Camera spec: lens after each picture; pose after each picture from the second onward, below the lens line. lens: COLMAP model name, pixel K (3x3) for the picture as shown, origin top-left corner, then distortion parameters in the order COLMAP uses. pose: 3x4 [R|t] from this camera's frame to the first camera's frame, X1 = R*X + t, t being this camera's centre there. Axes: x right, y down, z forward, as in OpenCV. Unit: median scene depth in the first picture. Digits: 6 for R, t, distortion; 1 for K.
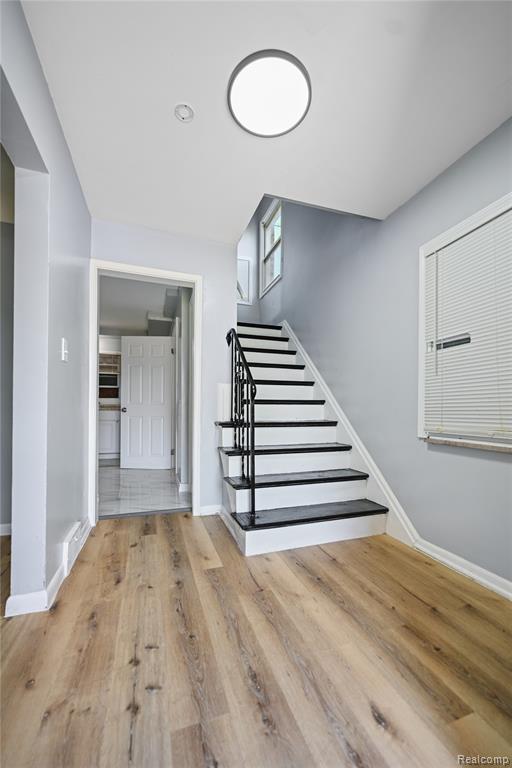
lens RADIAL K [[307.5, 0, 253.3], [0, 307.5, 387.2], [0, 0, 1]] dist [-0.001157, -0.000057]
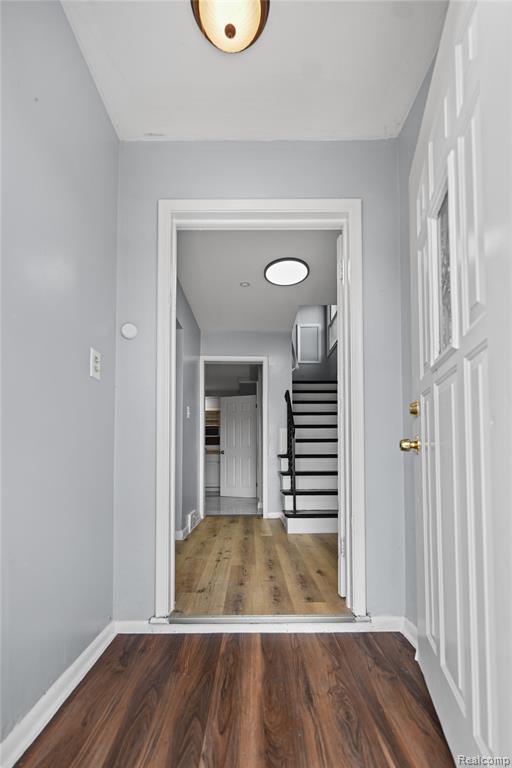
lens RADIAL K [[307.5, 0, 256.6], [0, 307.5, 384.9], [0, 0, 1]] dist [-0.001157, -0.000057]
pose [[0.953832, -0.083116, -0.288611, 0.244857], [0.033911, 0.984604, -0.171481, 0.035412], [0.298420, 0.153777, 0.941965, -0.483867]]
